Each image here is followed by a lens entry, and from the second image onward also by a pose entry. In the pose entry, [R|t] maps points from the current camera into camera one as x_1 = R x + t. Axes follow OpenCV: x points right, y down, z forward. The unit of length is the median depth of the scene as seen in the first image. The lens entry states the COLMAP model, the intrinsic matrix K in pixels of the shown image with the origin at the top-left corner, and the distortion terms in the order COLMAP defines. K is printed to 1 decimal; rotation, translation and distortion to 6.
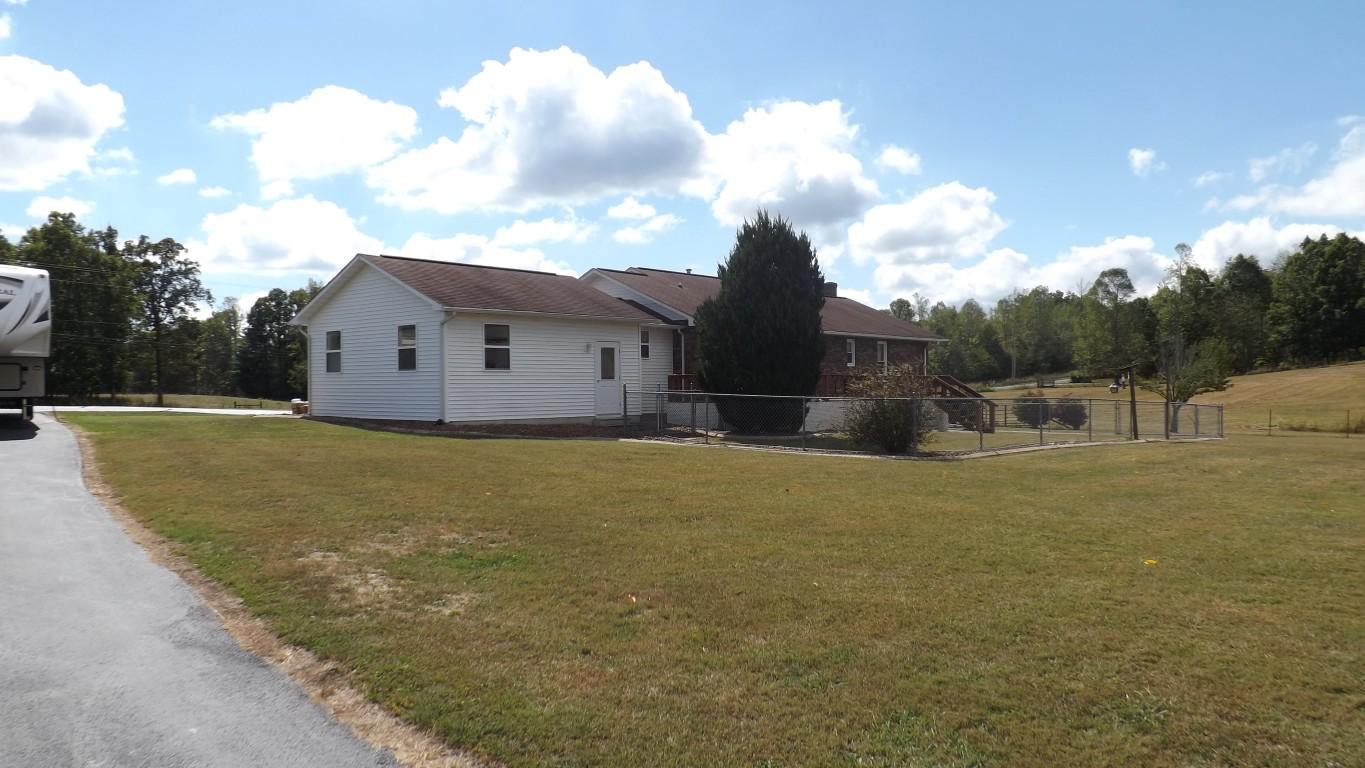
lens RADIAL K [[969.8, 0, 682.7], [0, 969.8, 402.5], [0, 0, 1]] dist [-0.064173, 0.001333]
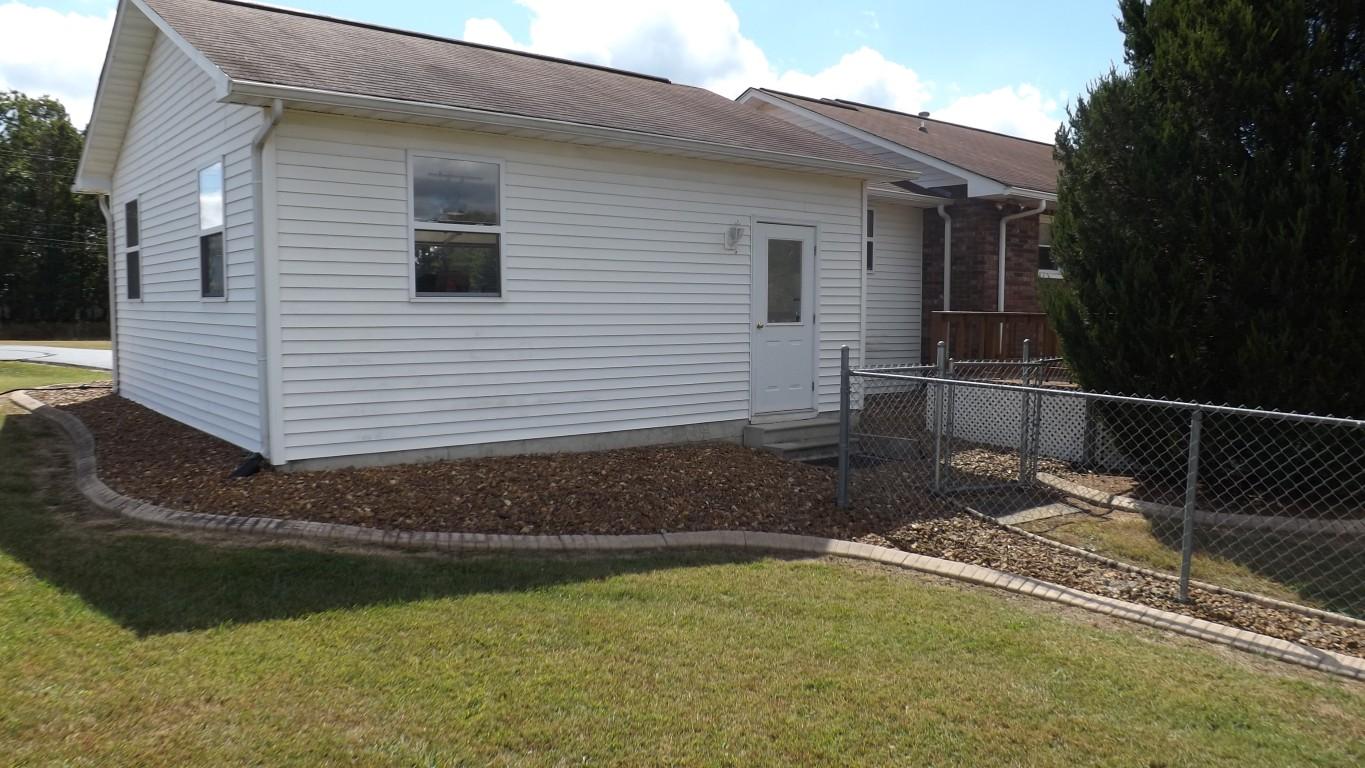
lens RADIAL K [[1009.3, 0, 686.1], [0, 1009.3, 420.2], [0, 0, 1]] dist [-0.023545, 0.002728]
pose [[0.988349, 0.025738, -0.150013, -0.054376], [-0.011820, 0.995601, 0.092946, -0.021847], [0.151746, -0.090090, 0.984305, 0.589337]]
